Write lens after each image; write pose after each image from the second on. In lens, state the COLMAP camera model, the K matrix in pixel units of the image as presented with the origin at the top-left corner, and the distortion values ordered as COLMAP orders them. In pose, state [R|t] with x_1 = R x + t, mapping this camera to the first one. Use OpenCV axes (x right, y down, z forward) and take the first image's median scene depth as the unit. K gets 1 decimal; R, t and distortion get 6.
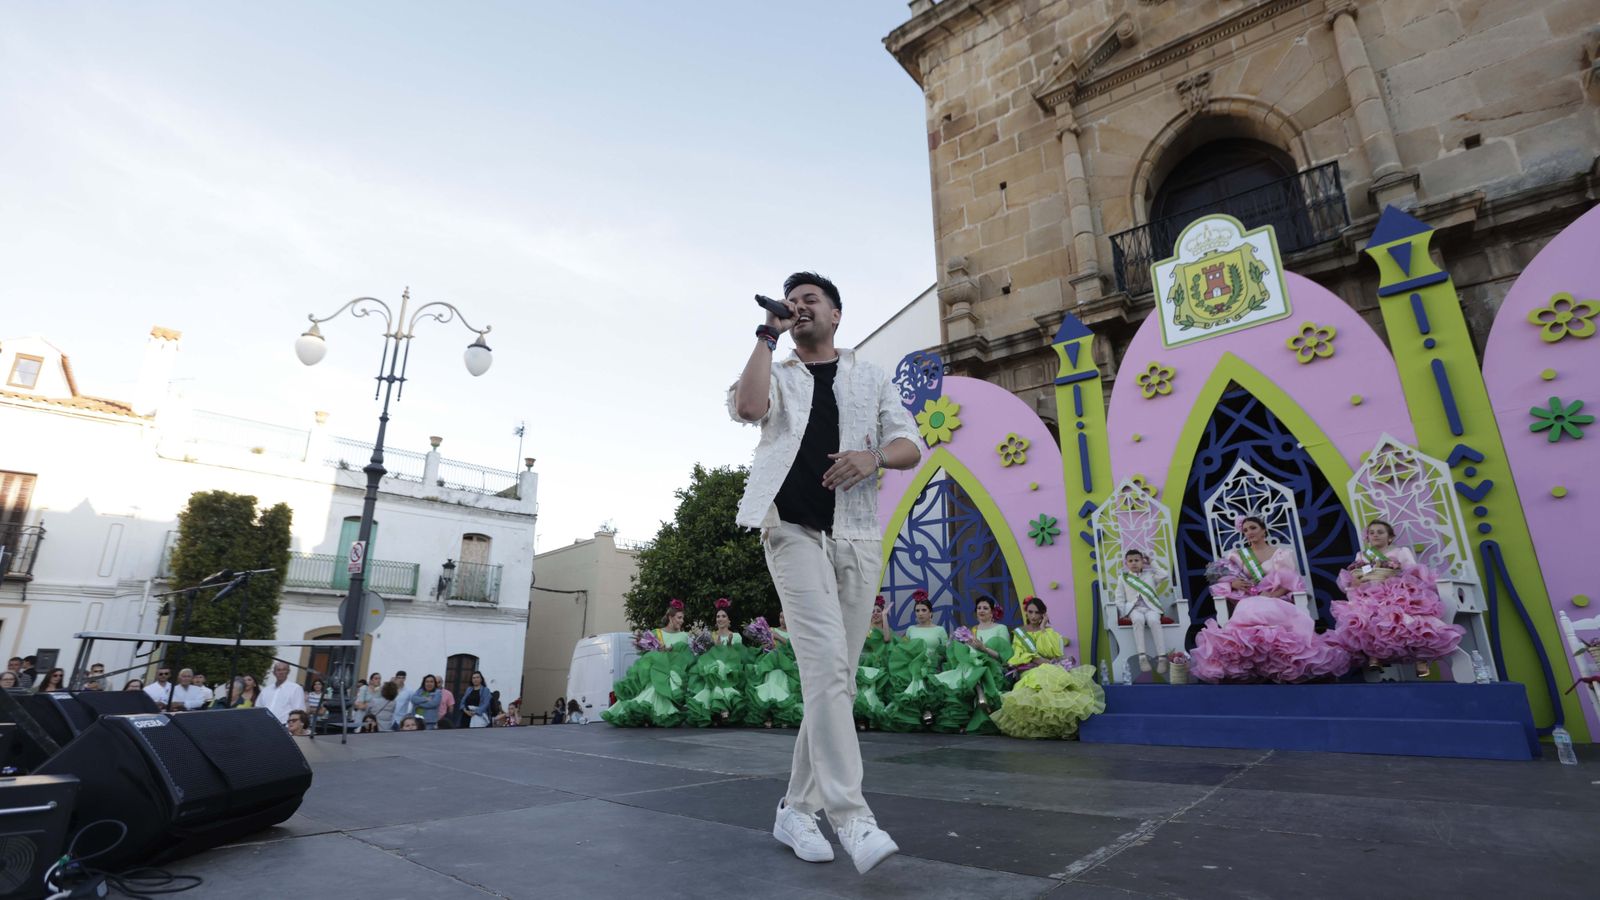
lens RADIAL K [[734.2, 0, 791.8], [0, 734.2, 459.4], [0, 0, 1]] dist [-0.077849, 0.028693]
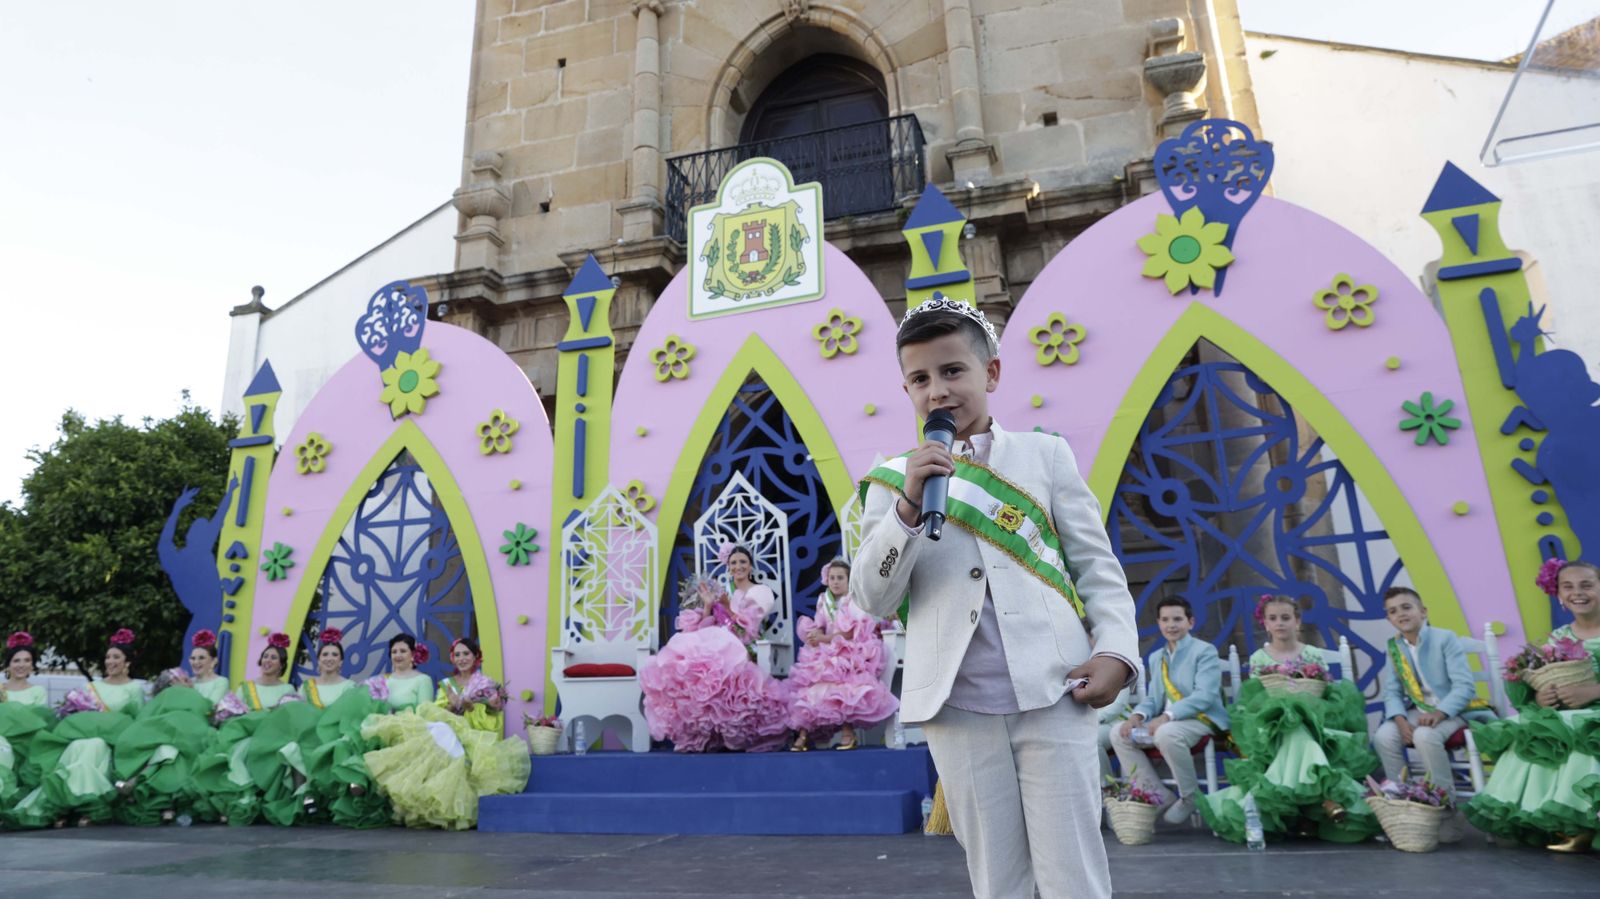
lens RADIAL K [[1103.0, 0, 769.7], [0, 1103.0, 367.2], [0, 0, 1]] dist [-0.094191, 0.049299]
pose [[0.934091, 0.084368, 0.346925, 0.165729], [-0.073697, 0.996316, -0.043864, -0.049101], [-0.349347, 0.015406, 0.936867, -0.132560]]
